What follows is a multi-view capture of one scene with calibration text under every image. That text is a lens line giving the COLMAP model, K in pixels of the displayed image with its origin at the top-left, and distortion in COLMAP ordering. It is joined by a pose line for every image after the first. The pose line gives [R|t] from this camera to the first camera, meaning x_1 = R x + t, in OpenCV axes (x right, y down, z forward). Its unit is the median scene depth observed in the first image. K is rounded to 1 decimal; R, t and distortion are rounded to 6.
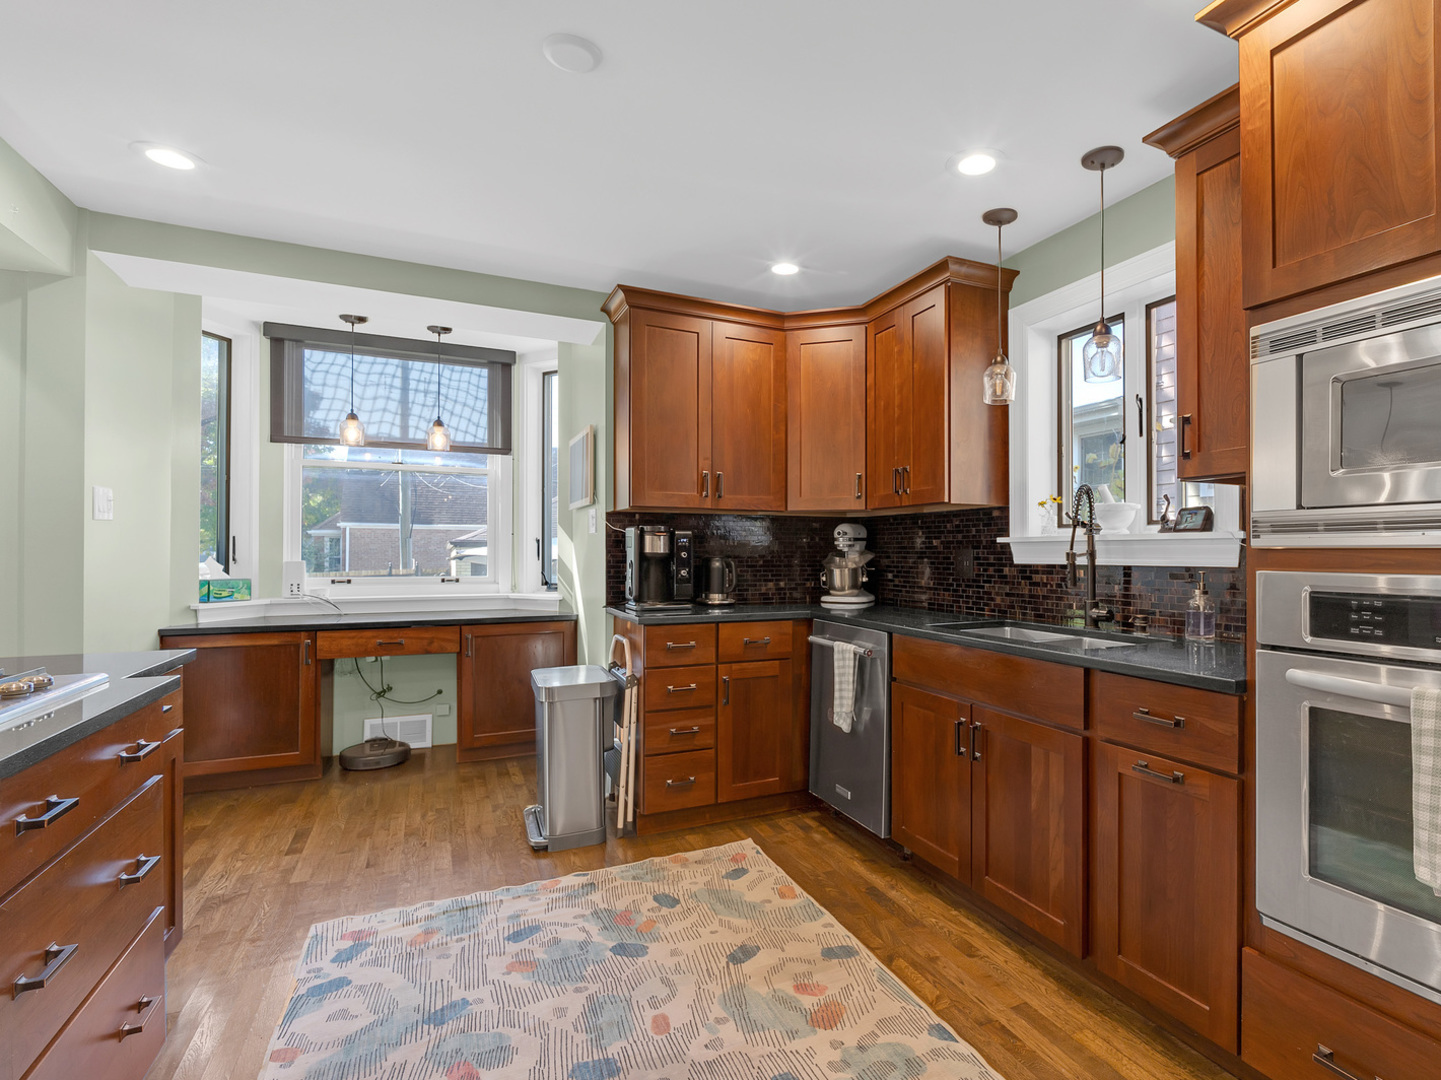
lens RADIAL K [[731.1, 0, 718.0], [0, 731.1, 549.2], [0, 0, 1]] dist [-0.002107, 0.000263]
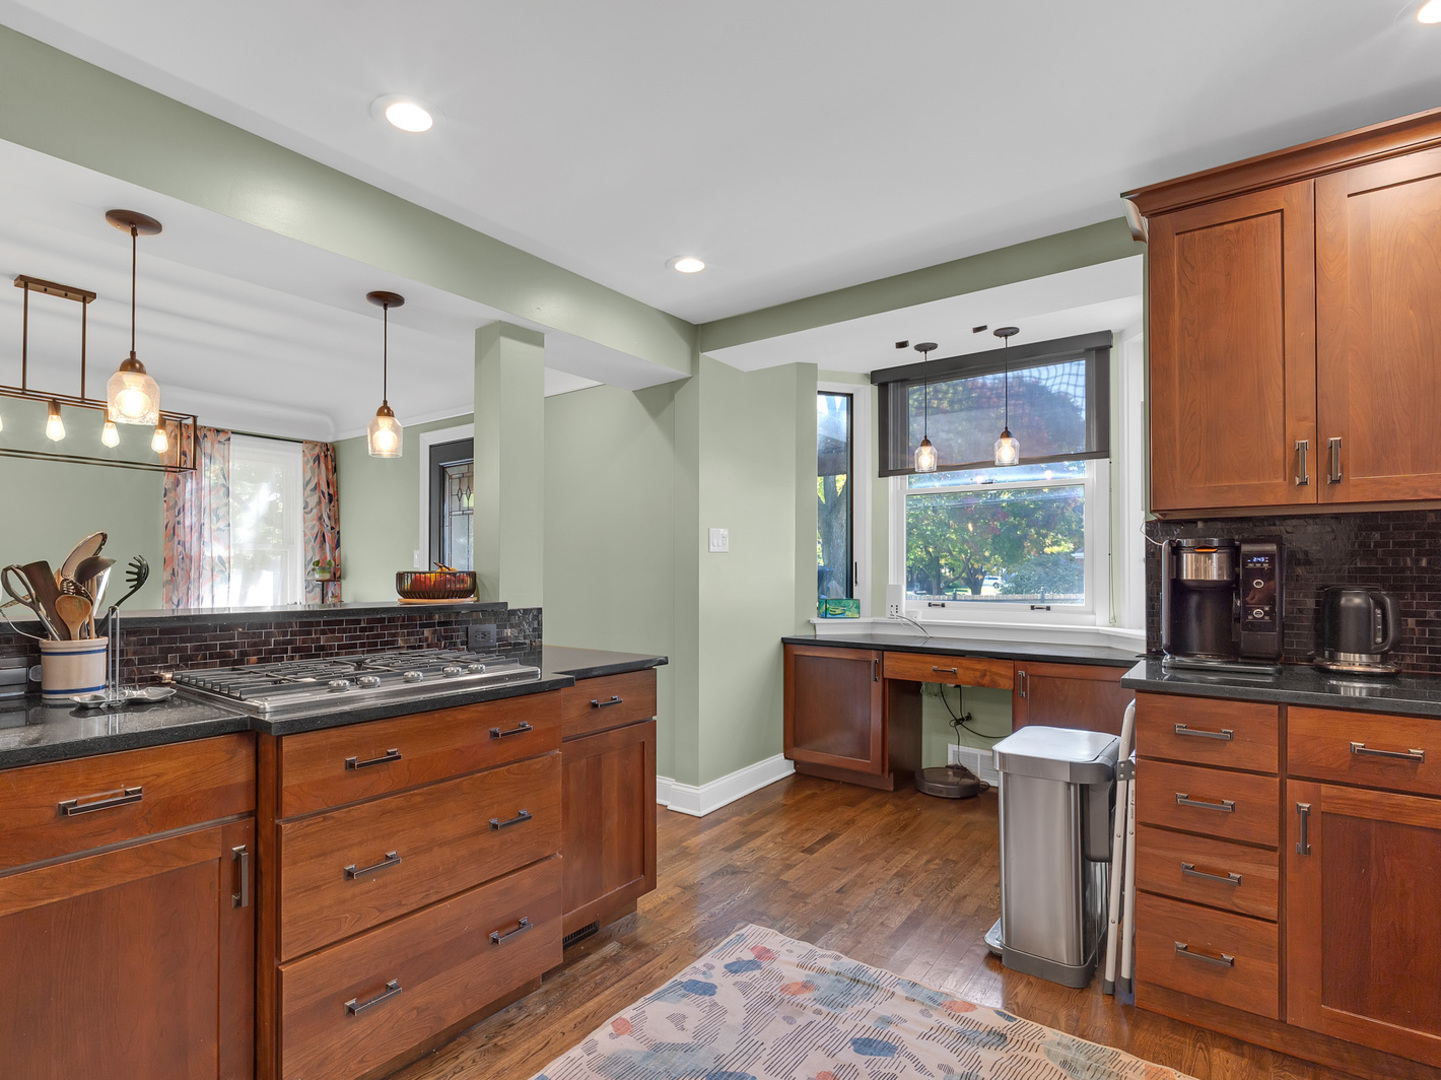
lens RADIAL K [[690.1, 0, 688.3], [0, 690.1, 567.0], [0, 0, 1]] dist [-0.004457, -0.000089]
pose [[0.506883, -0.008043, -0.861977, 0.227045], [0.002752, 0.999966, -0.007712, -0.003541], [0.862010, 0.001537, 0.506888, 0.330437]]
